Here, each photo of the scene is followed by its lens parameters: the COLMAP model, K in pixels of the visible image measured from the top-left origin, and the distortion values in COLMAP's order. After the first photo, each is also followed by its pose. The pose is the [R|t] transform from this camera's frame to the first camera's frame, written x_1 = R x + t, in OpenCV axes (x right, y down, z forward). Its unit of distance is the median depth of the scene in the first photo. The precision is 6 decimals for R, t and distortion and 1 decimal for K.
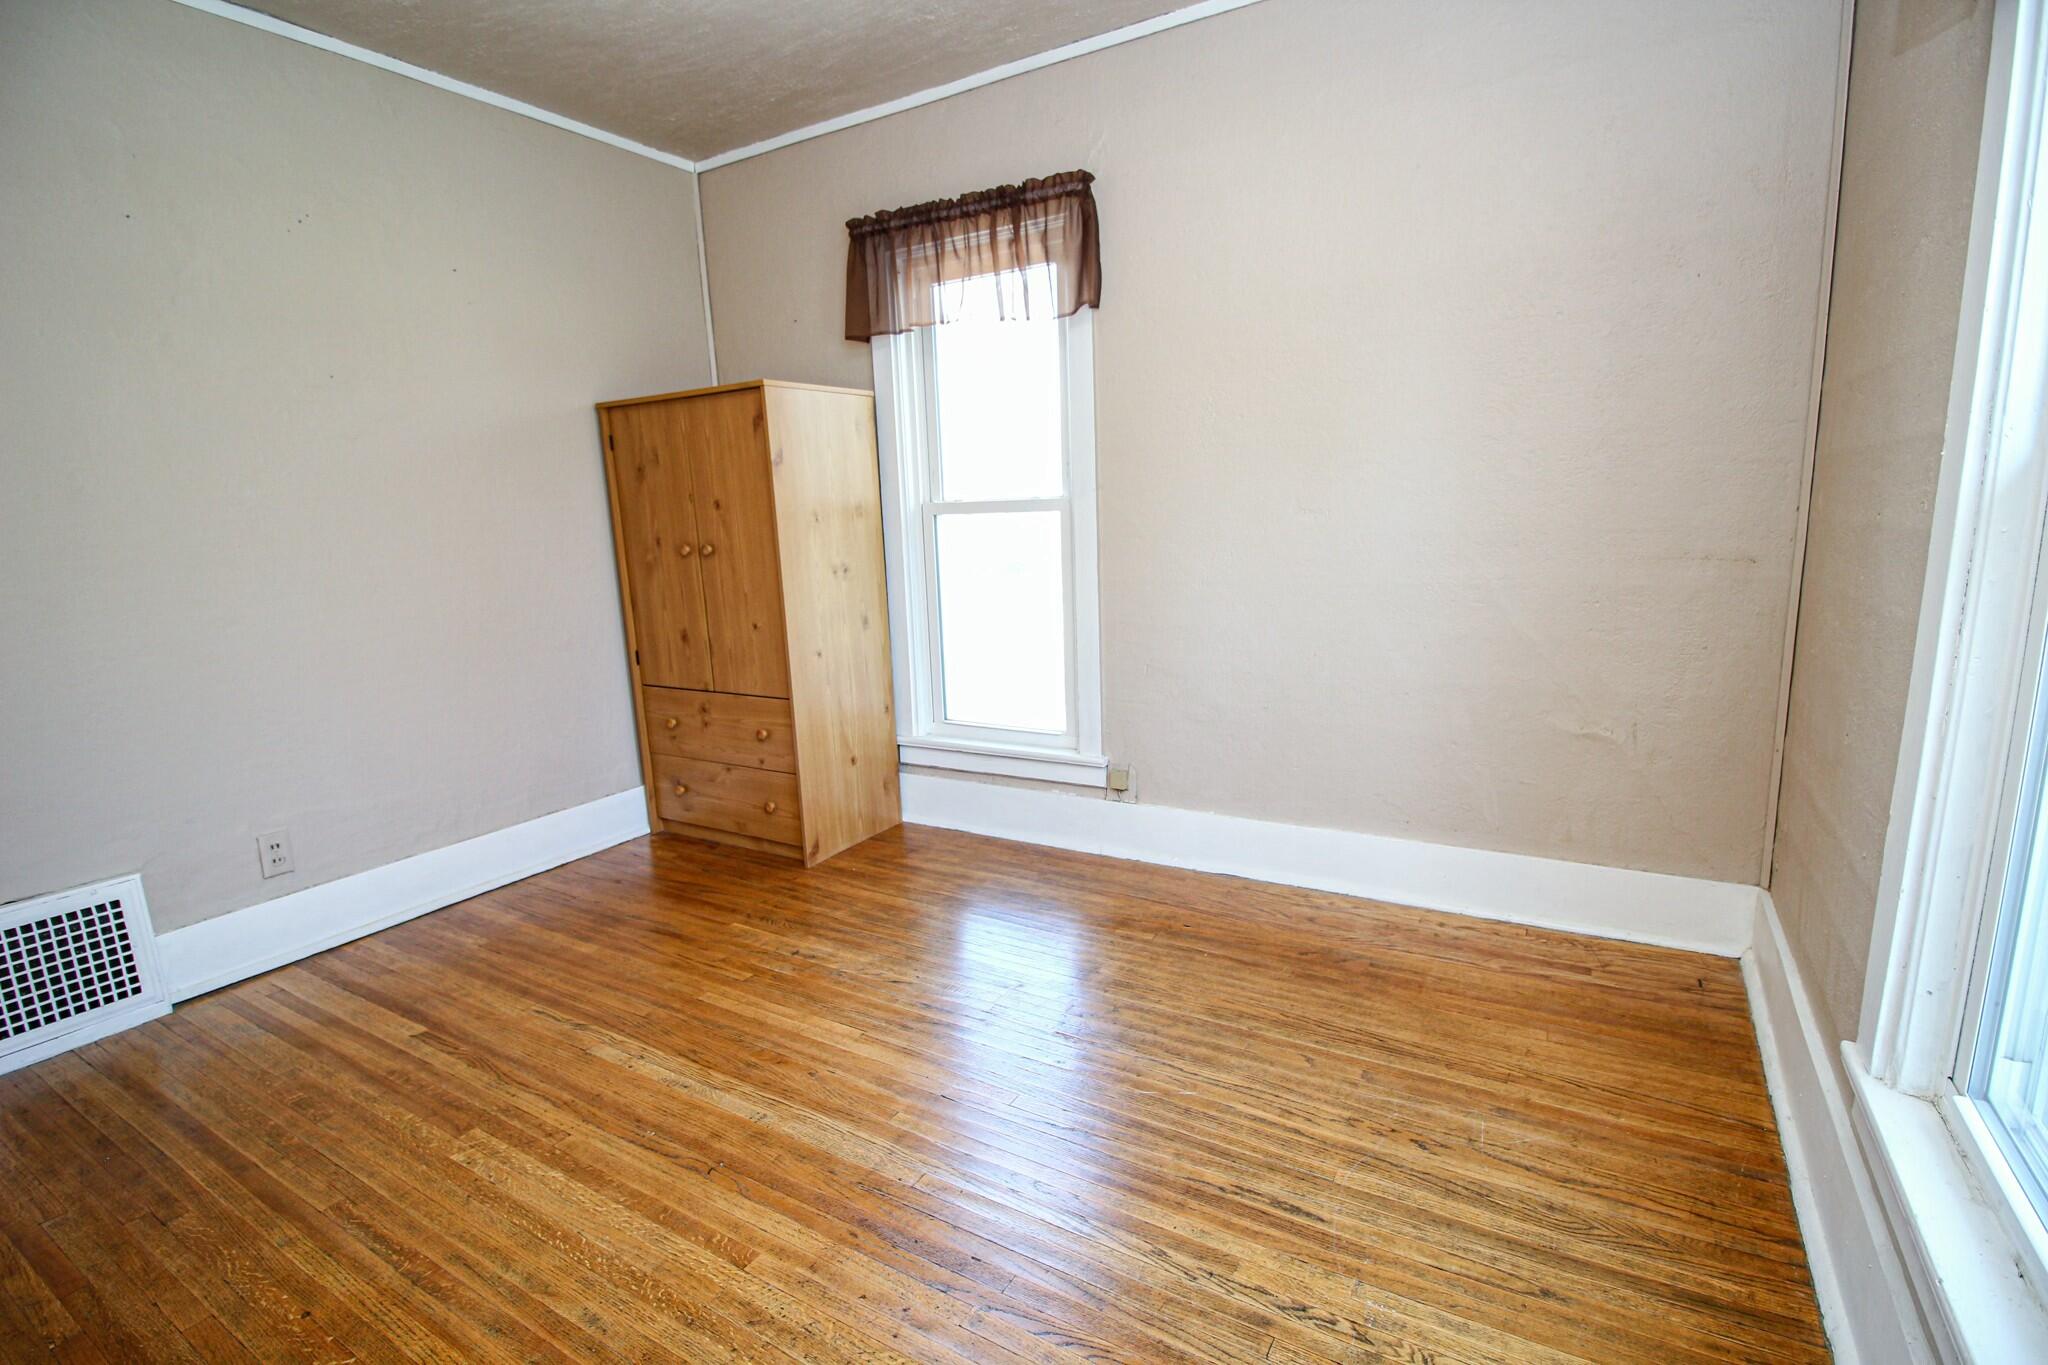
lens RADIAL K [[952.0, 0, 1026.1], [0, 952.0, 685.6], [0, 0, 1]] dist [-0.003778, -0.007187]
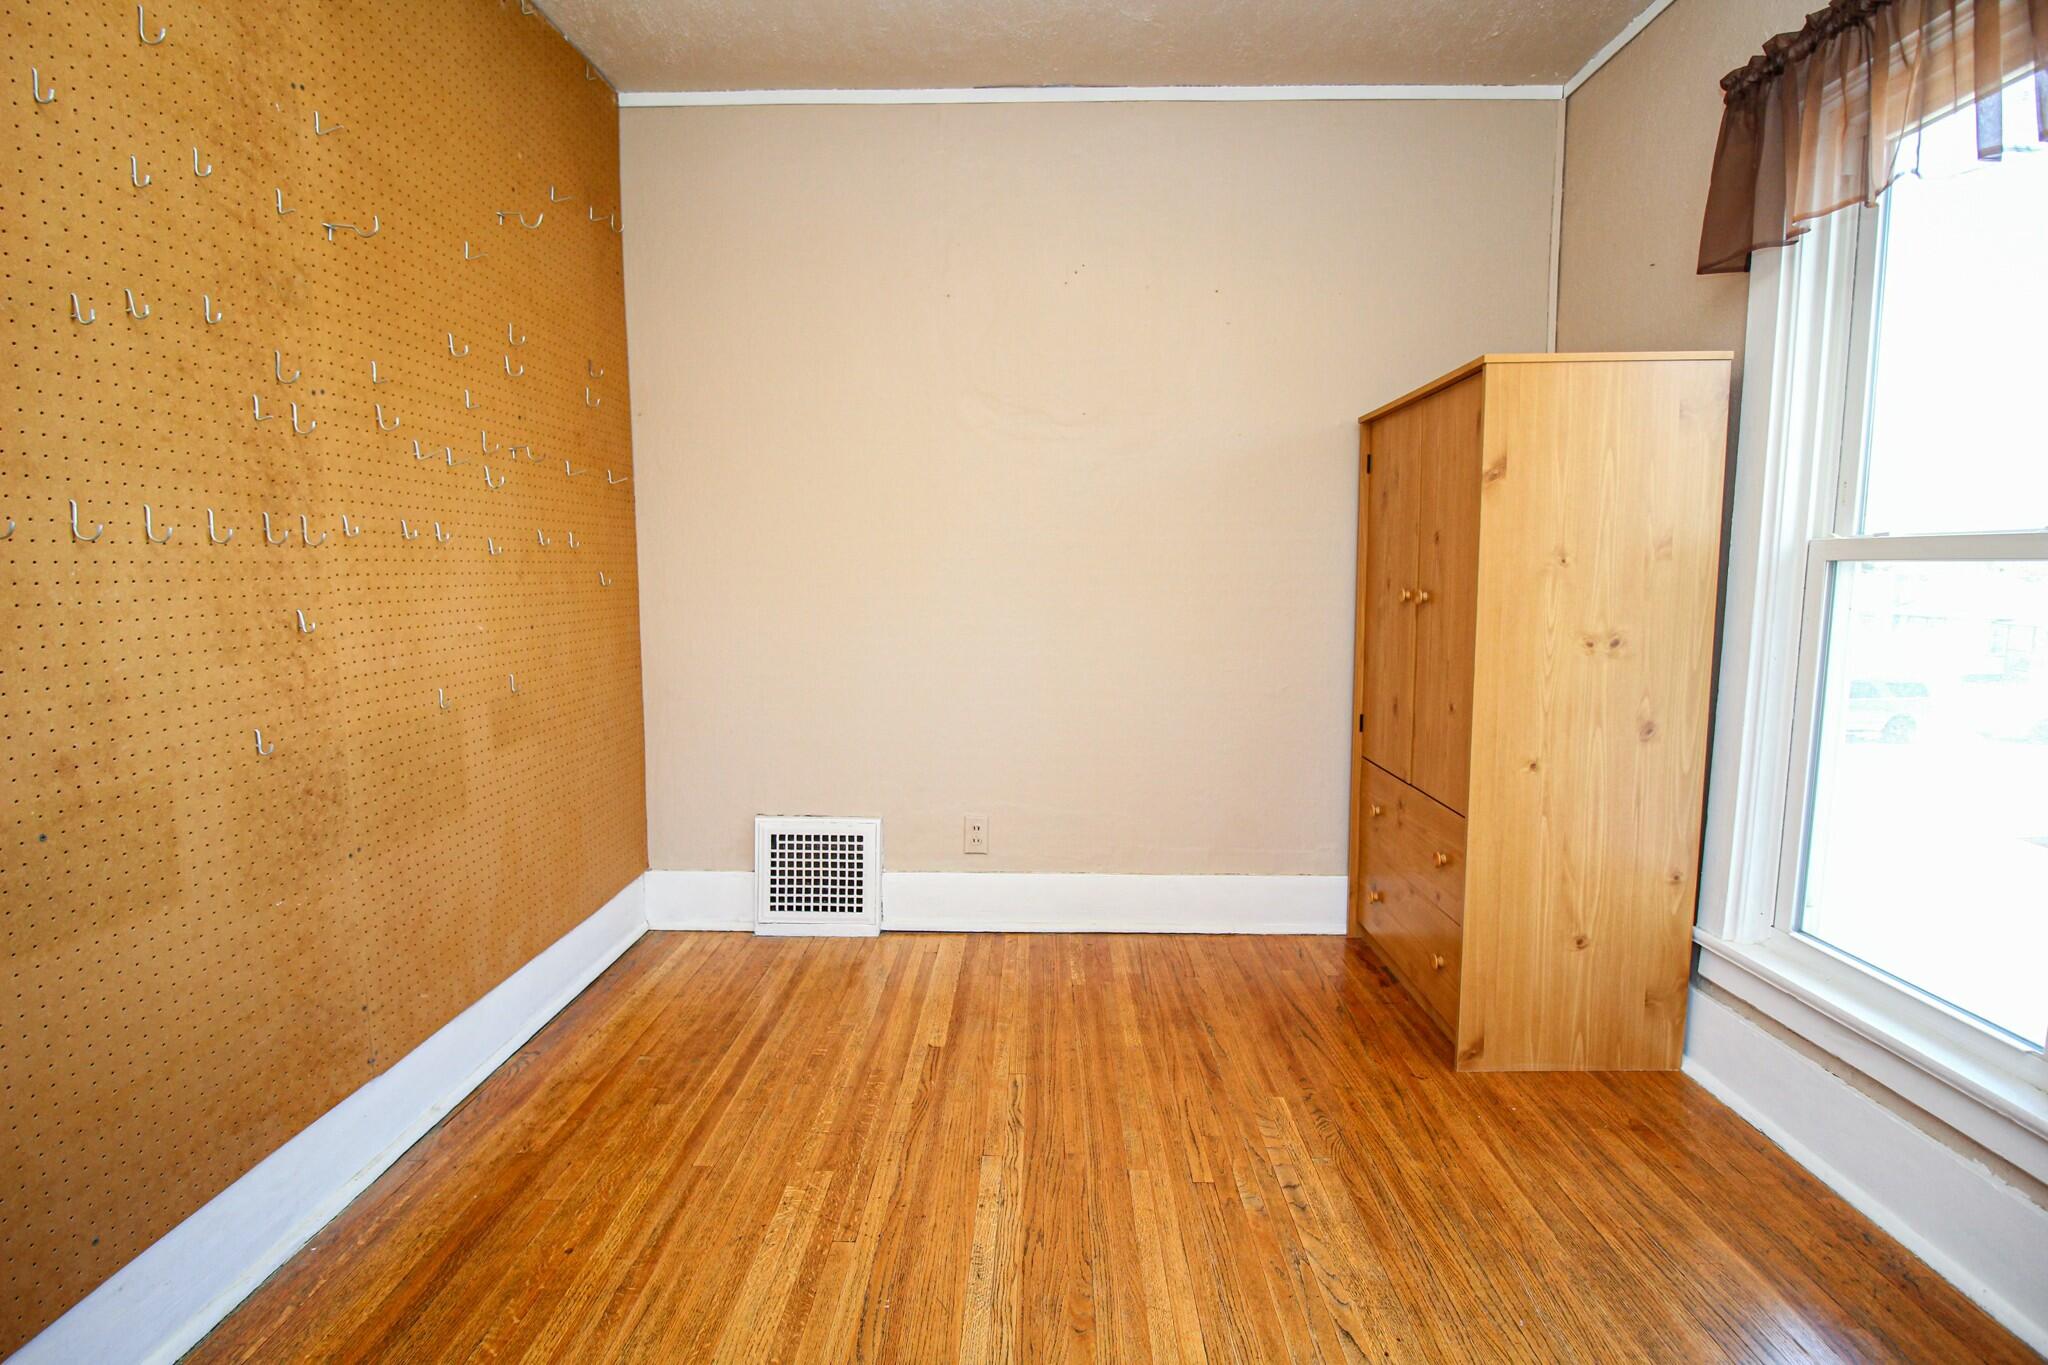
lens RADIAL K [[952.0, 0, 1026.1], [0, 952.0, 678.2], [0, 0, 1]] dist [-0.003778, -0.007187]
pose [[0.494033, 0.135277, -0.858855, 0.200704], [-0.177380, 0.982727, 0.052755, -0.080014], [0.851157, 0.126281, 0.509495, 0.448674]]
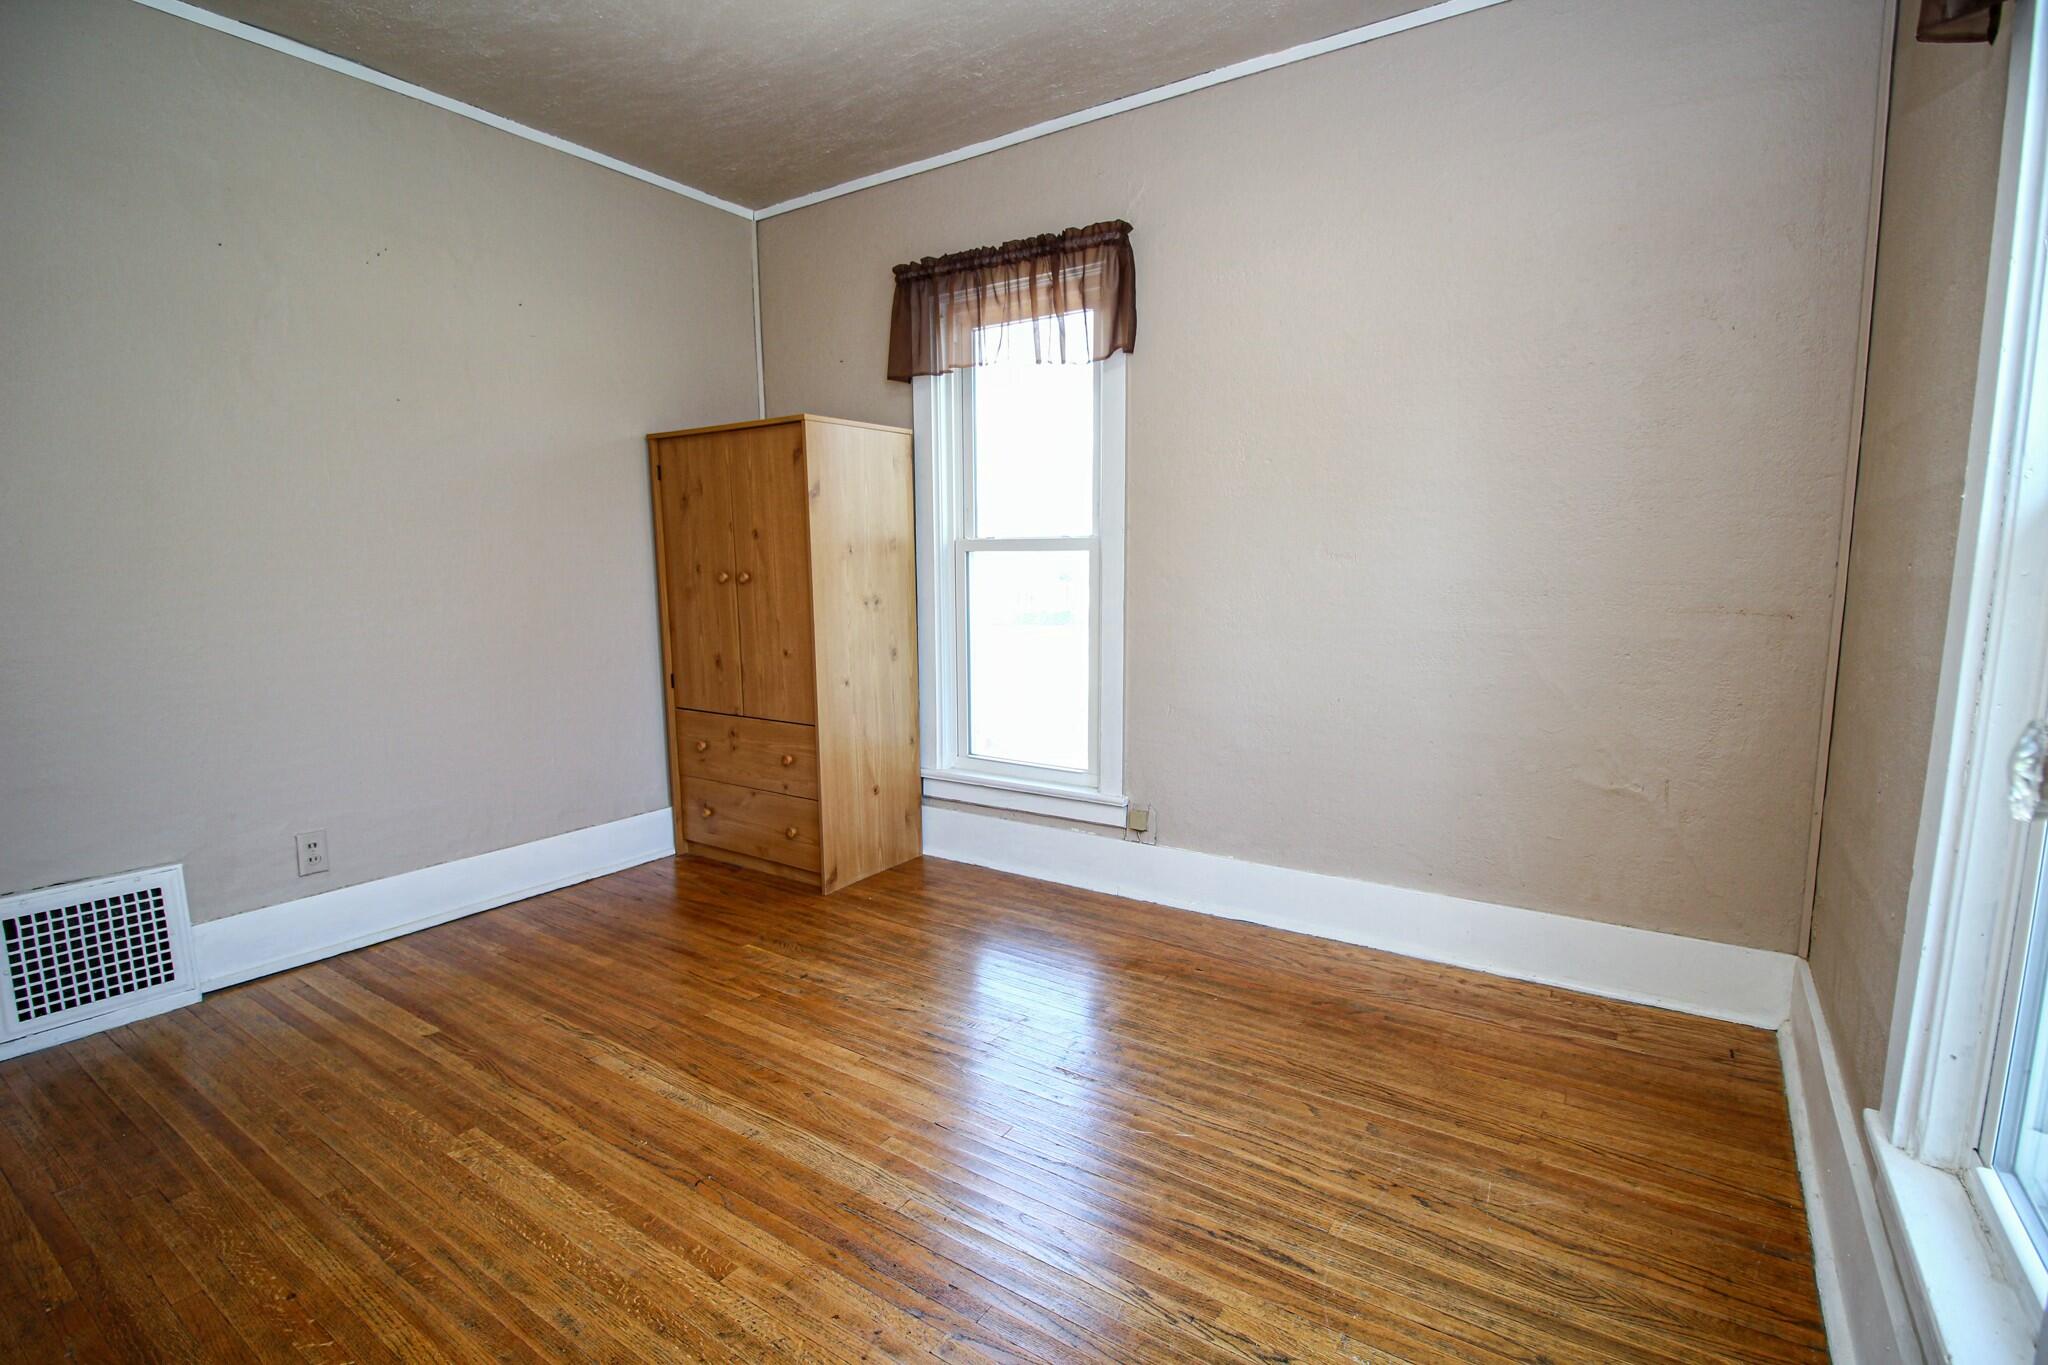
lens RADIAL K [[952.0, 0, 1024.4], [0, 952.0, 688.2], [0, 0, 1]] dist [-0.003778, -0.007187]
pose [[0.998112, 0.037867, -0.048365, 0.026186], [-0.040256, 0.997967, -0.049416, 0.018561], [0.046396, 0.051270, 0.997607, -0.004432]]
